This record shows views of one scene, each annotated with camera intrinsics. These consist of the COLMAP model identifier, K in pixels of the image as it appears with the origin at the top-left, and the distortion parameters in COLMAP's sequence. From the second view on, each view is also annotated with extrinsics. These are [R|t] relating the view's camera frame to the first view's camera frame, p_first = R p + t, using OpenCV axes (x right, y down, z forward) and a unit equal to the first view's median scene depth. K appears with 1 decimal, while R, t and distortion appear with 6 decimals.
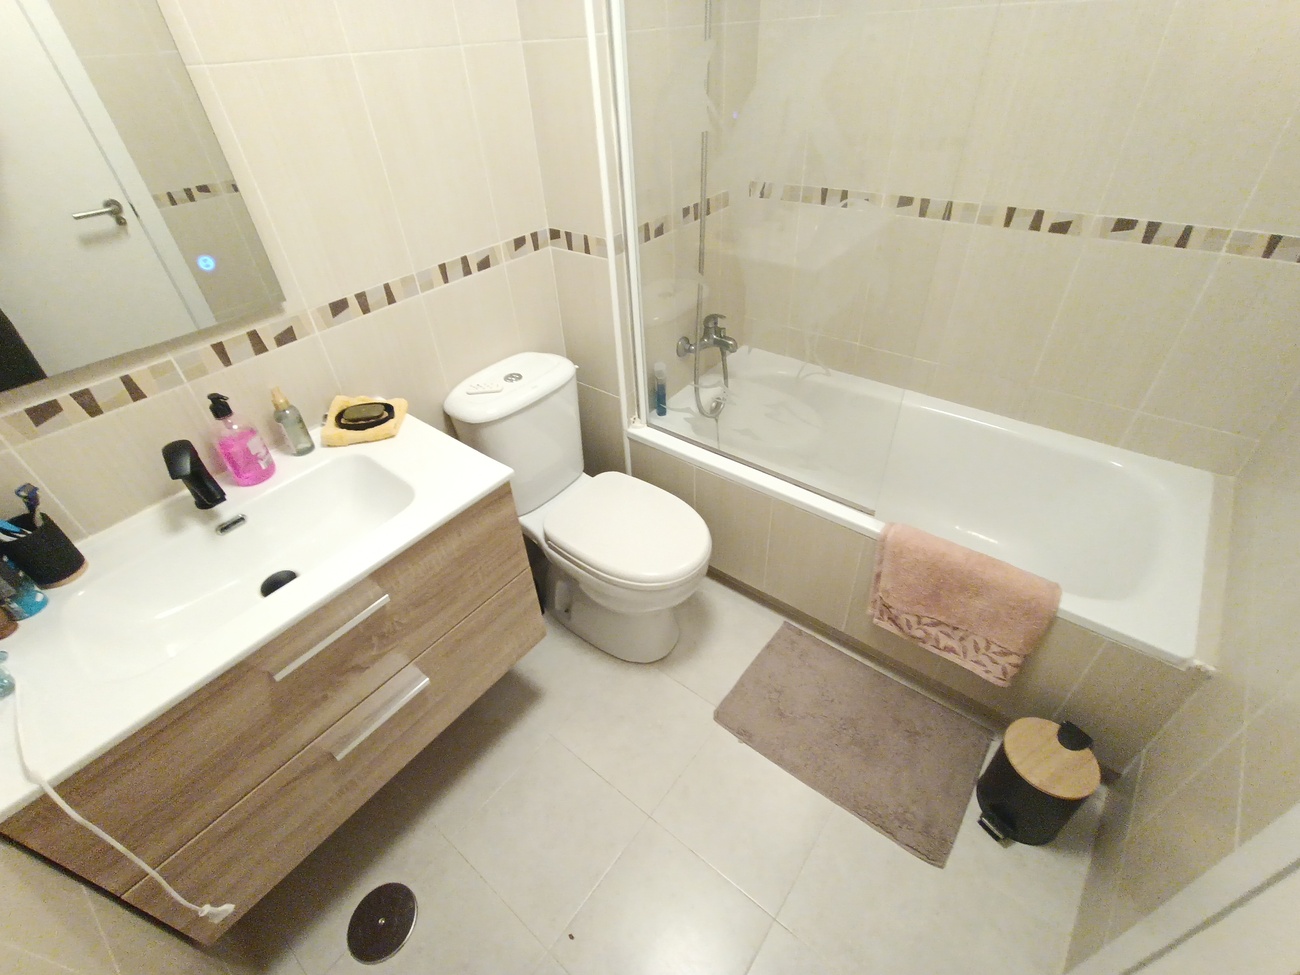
lens RADIAL K [[592.1, 0, 642.5], [0, 592.1, 480.2], [0, 0, 1]] dist [-0.025940, 0.013565]
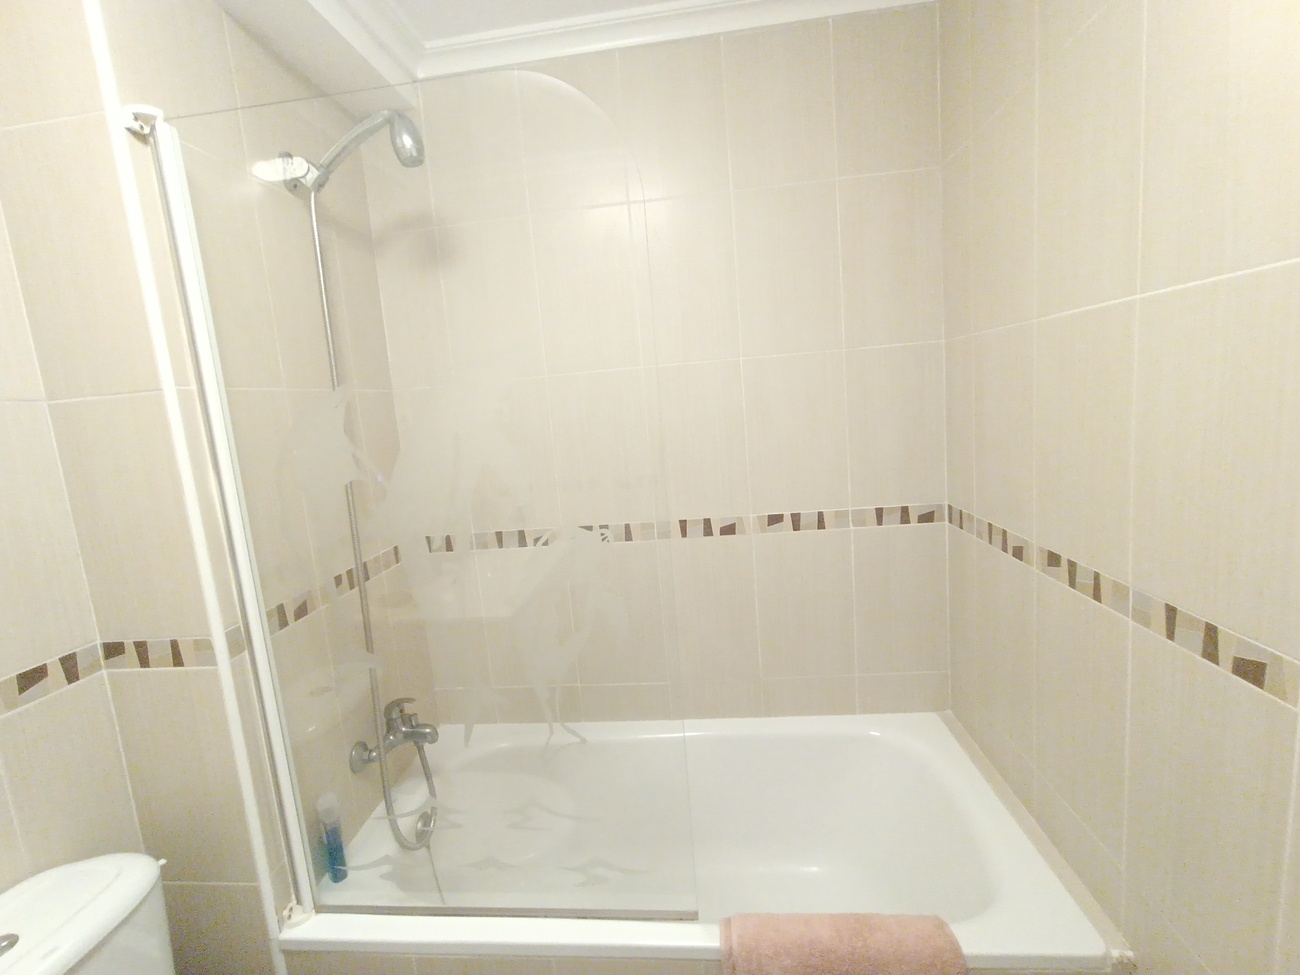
lens RADIAL K [[592.1, 0, 641.5], [0, 592.1, 483.4], [0, 0, 1]] dist [-0.025940, 0.013565]
pose [[0.836548, -0.089920, 0.540465, 0.002540], [0.365165, 0.826911, -0.427636, -0.091929], [-0.408463, 0.555096, 0.724587, 0.221303]]
